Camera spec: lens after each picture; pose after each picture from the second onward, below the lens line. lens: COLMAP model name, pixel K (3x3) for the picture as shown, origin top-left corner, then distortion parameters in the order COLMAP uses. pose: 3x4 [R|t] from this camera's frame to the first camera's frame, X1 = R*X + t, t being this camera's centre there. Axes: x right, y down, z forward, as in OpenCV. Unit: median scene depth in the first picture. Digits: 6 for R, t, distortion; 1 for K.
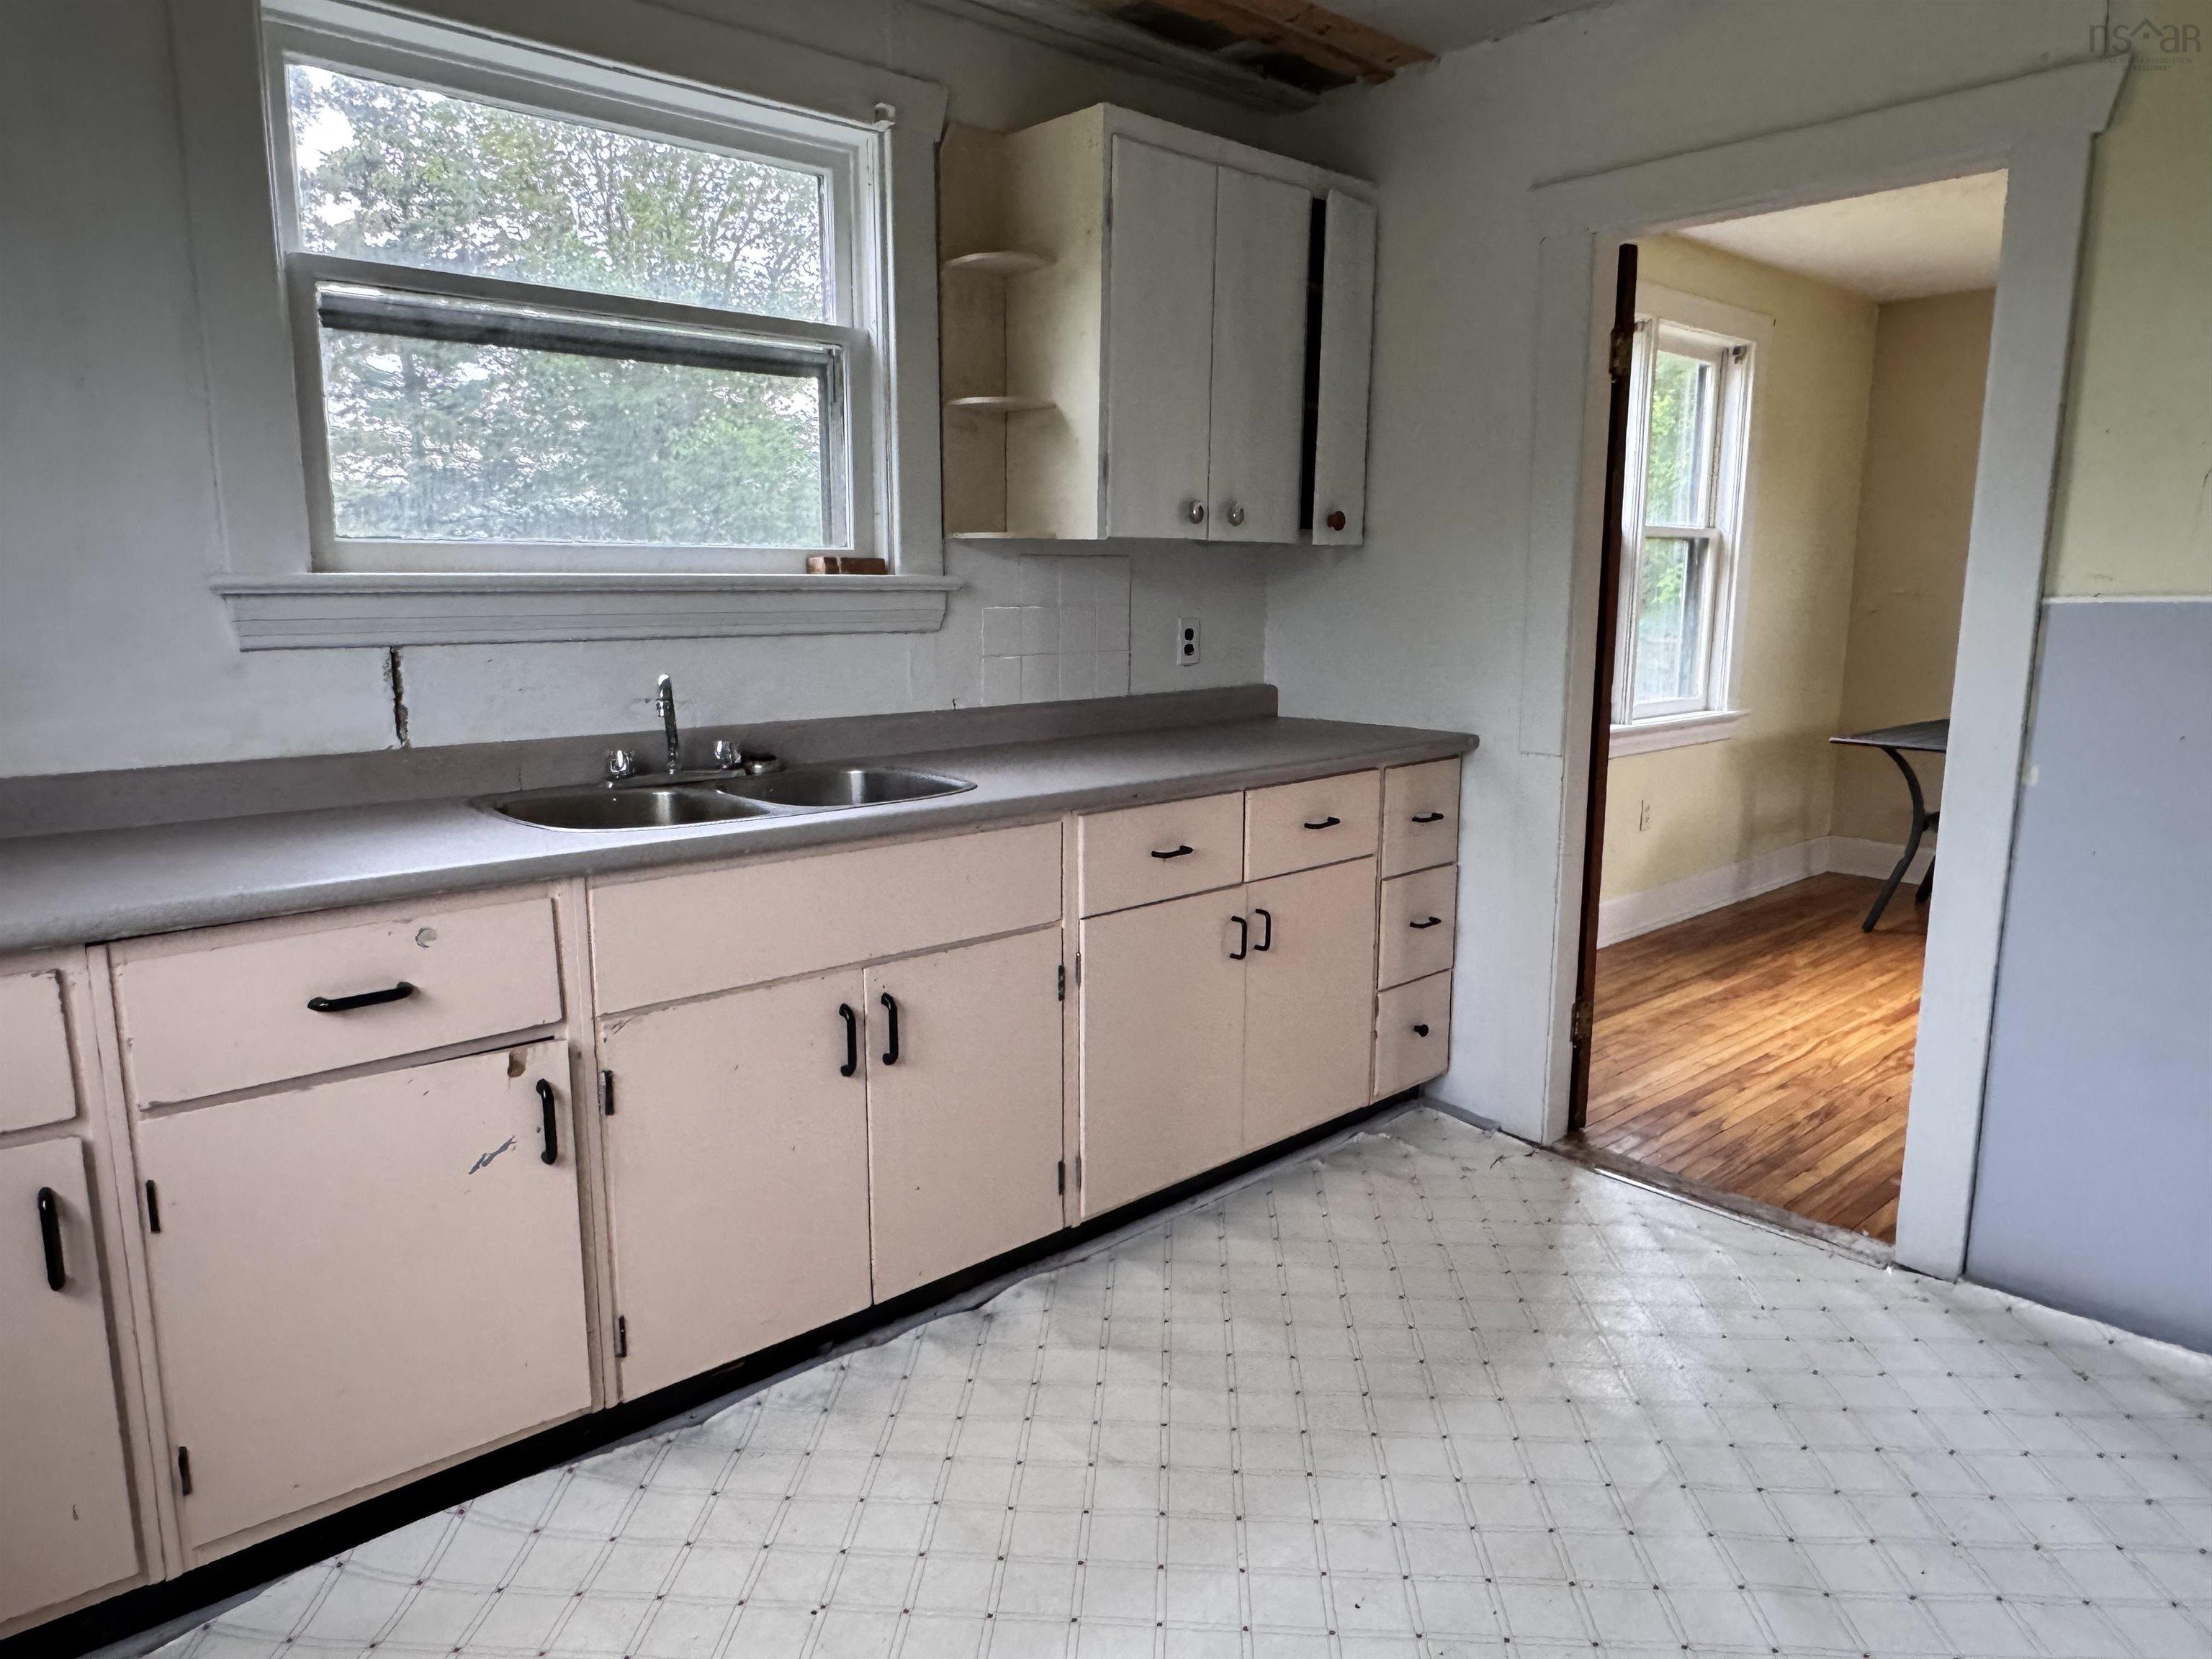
lens RADIAL K [[1416.4, 0, 1085.6], [0, 1416.4, 833.8], [0, 0, 1]] dist [-0.002703, 0.002599]
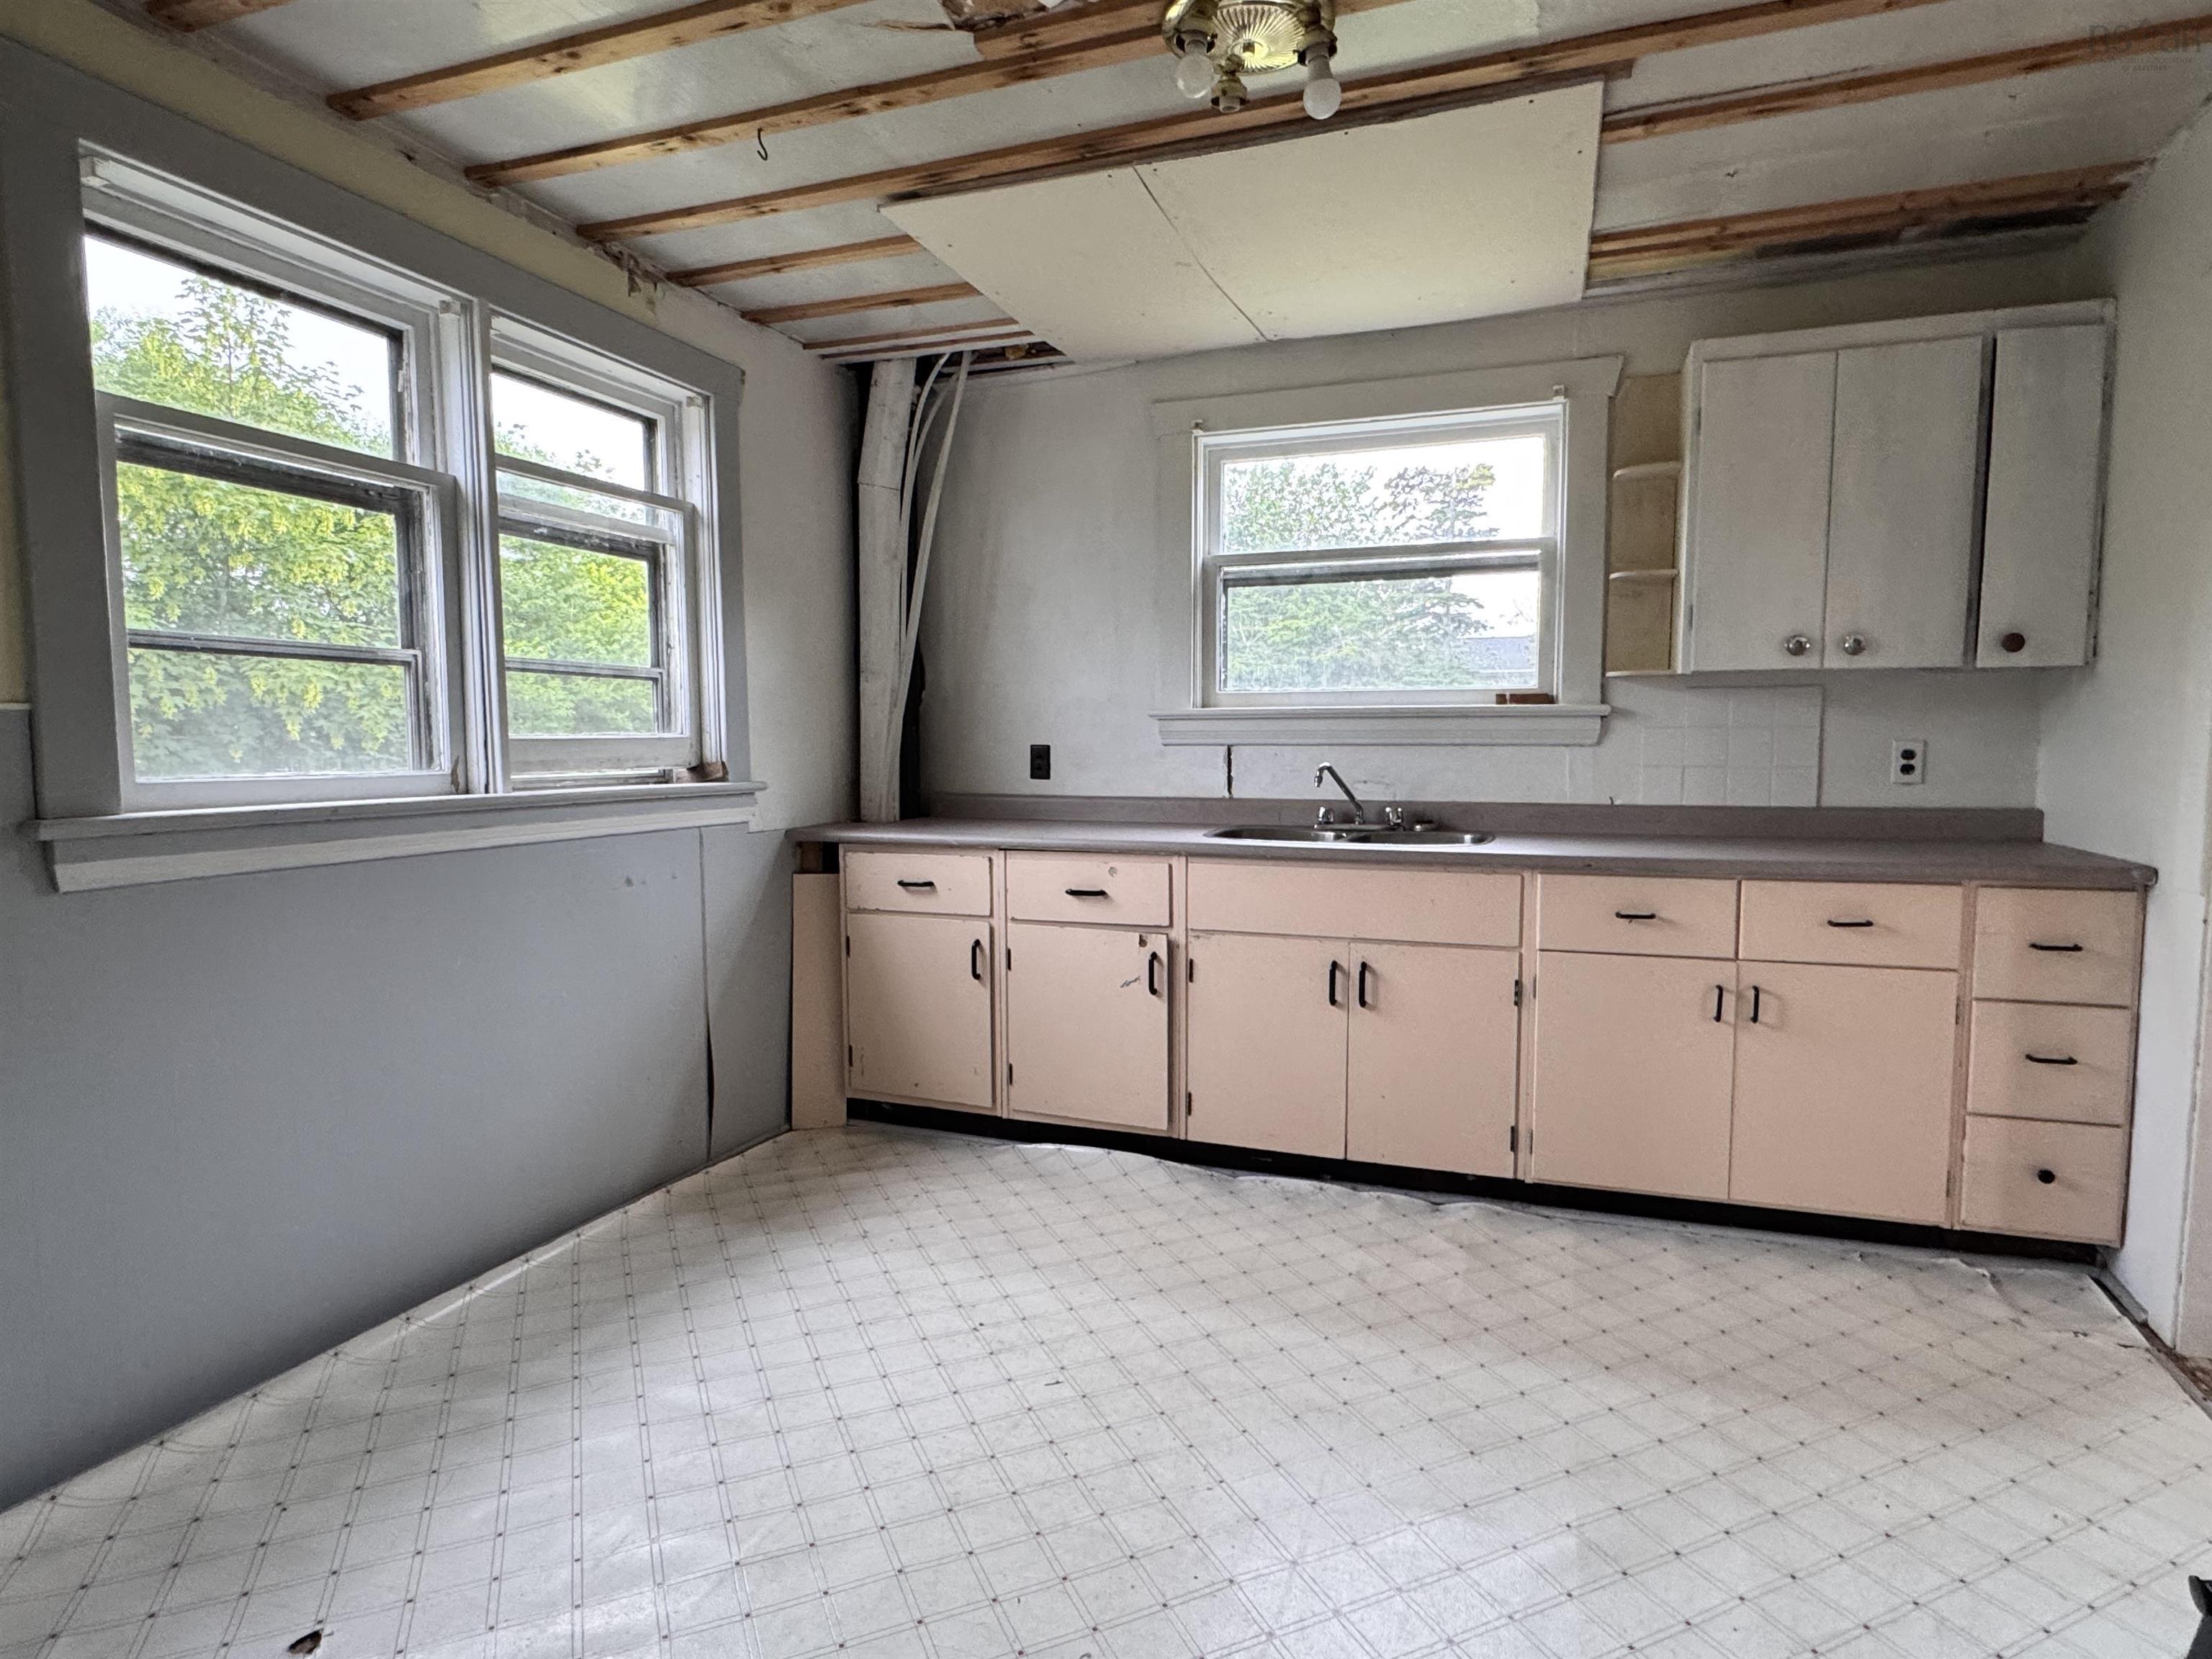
lens RADIAL K [[1193.5, 0, 1110.8], [0, 1193.5, 827.5], [0, 0, 1]] dist [0.002559, -0.000533]
pose [[0.473478, 0.069062, -0.878094, 0.767226], [-0.150792, 0.988559, -0.003559, 0.009401], [0.867802, 0.134094, 0.478475, 0.073152]]
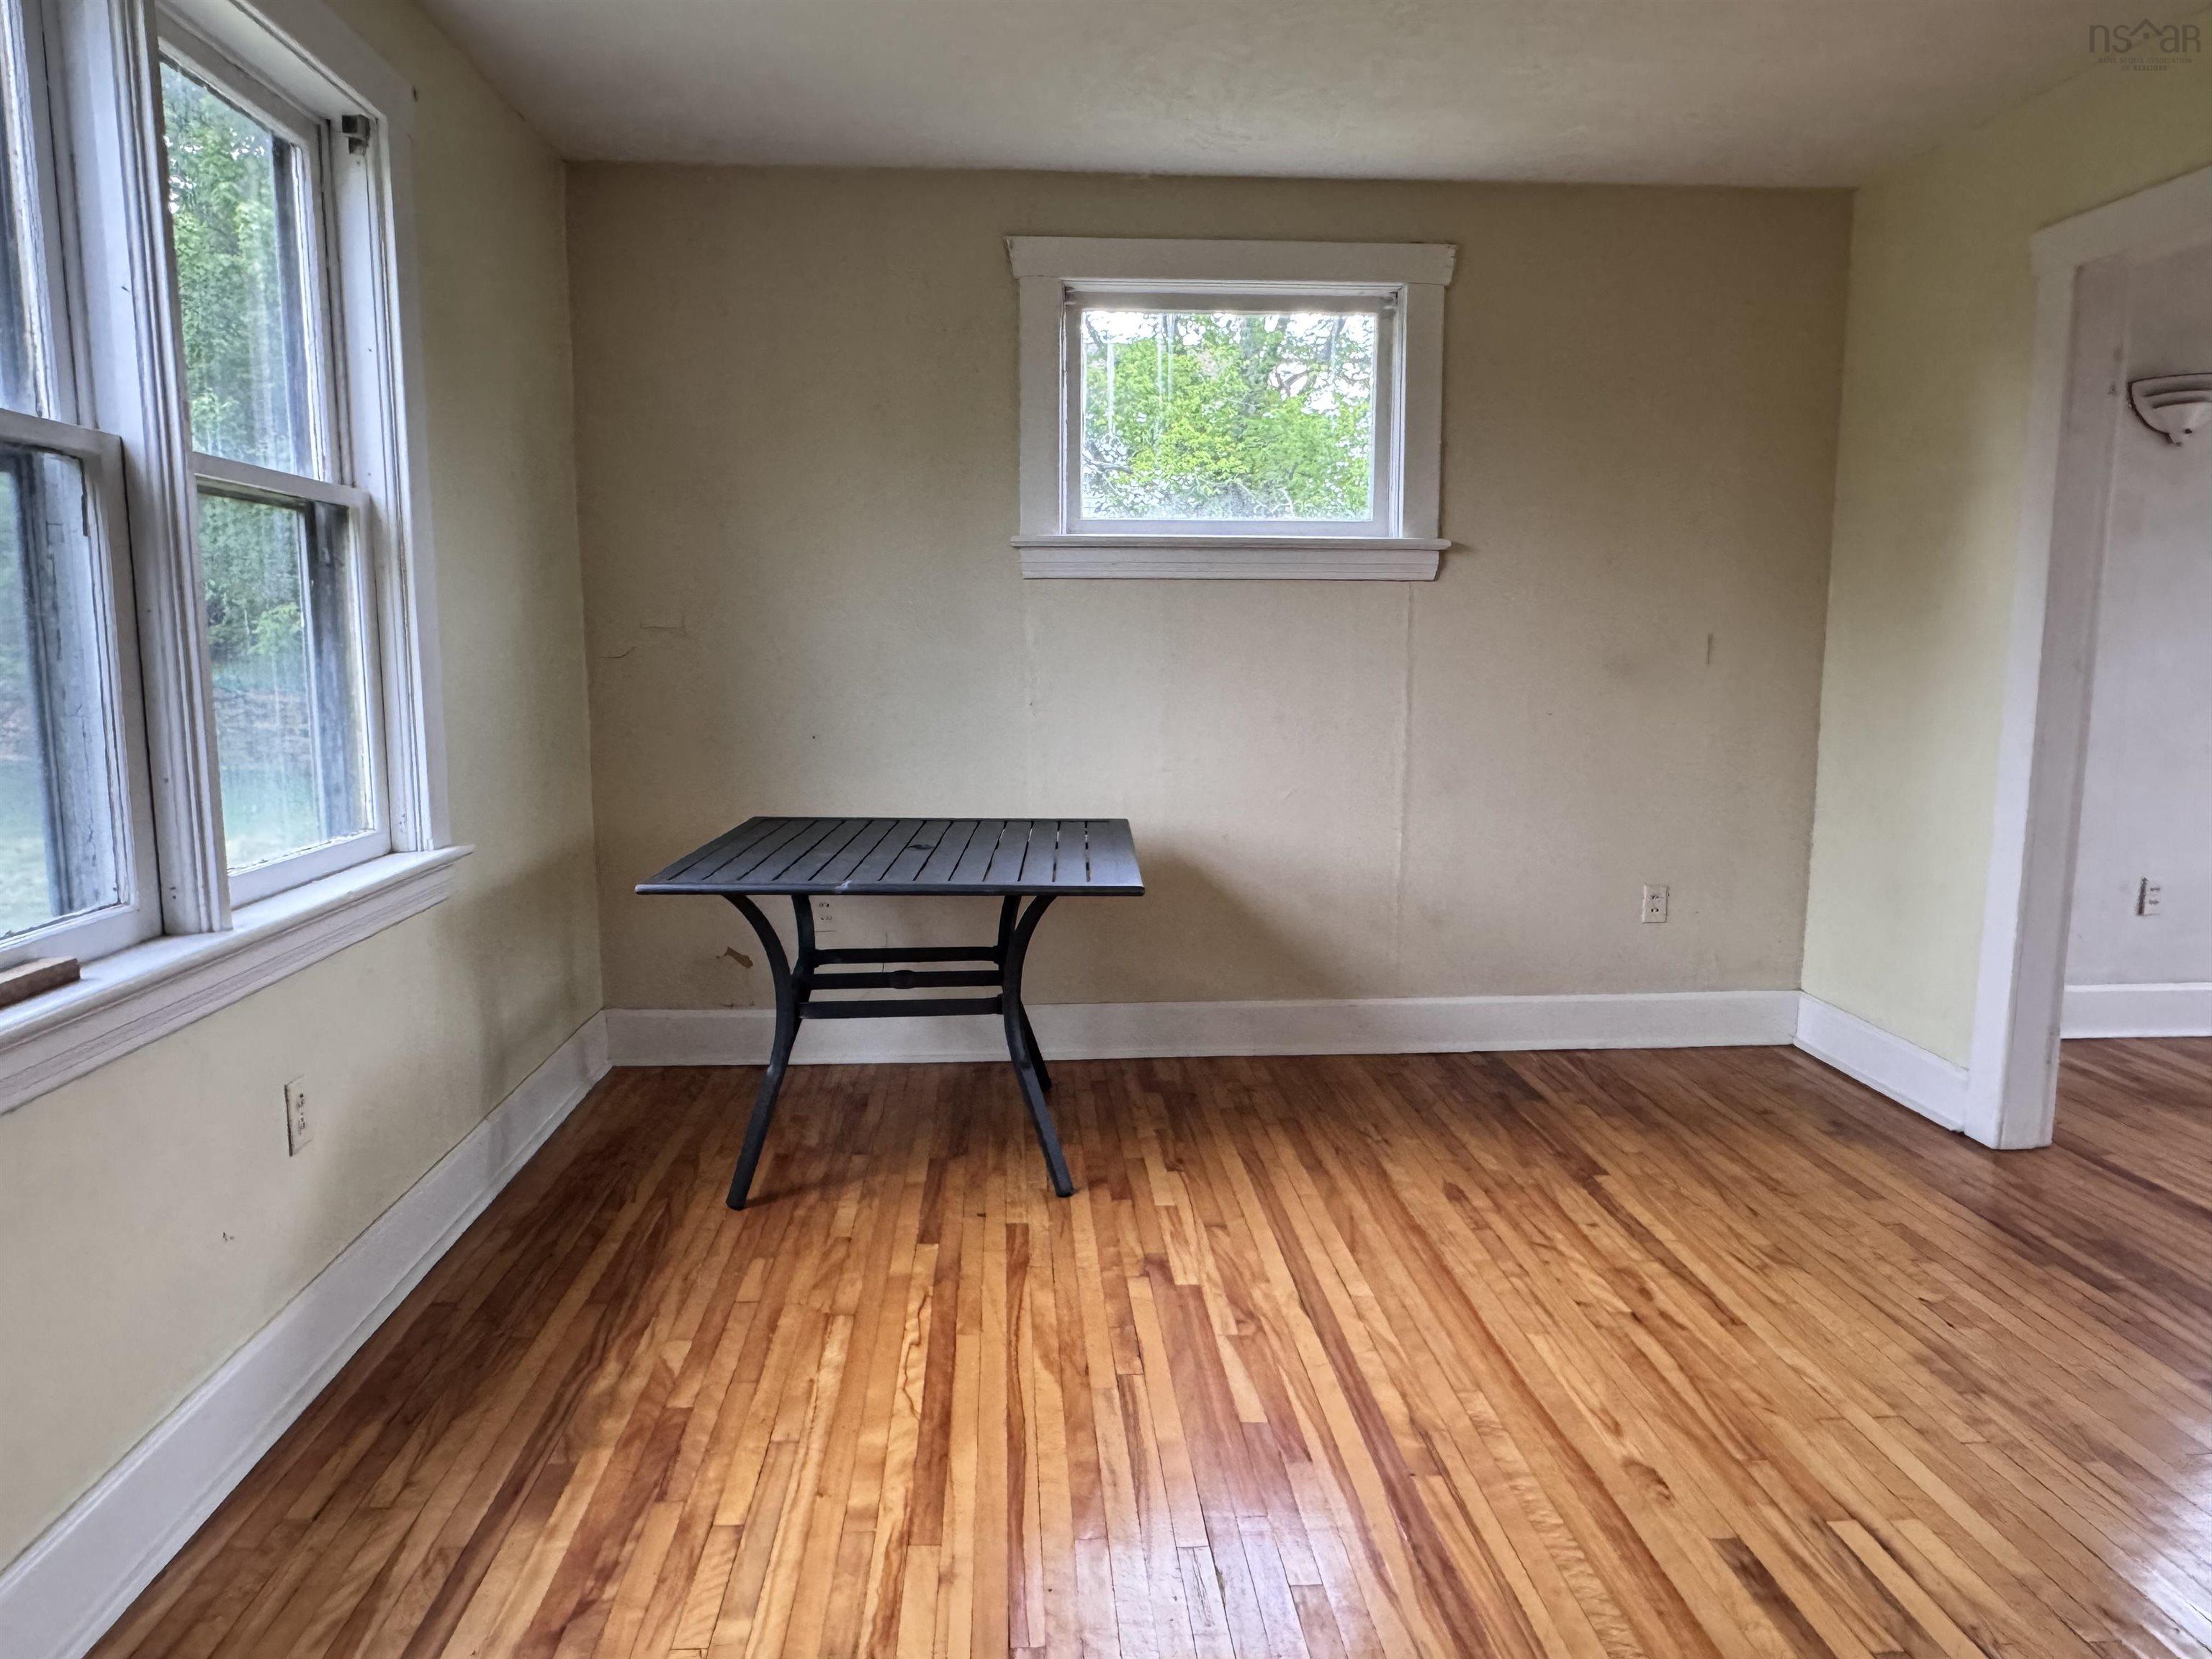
lens RADIAL K [[1416.4, 0, 1099.3], [0, 1416.4, 823.2], [0, 0, 1]] dist [-0.002703, 0.002599]
pose [[0.609369, -0.103884, 0.786052, 0.420799], [0.139143, 0.990006, 0.022970, -0.157374], [-0.780582, 0.095376, 0.617734, 1.046360]]
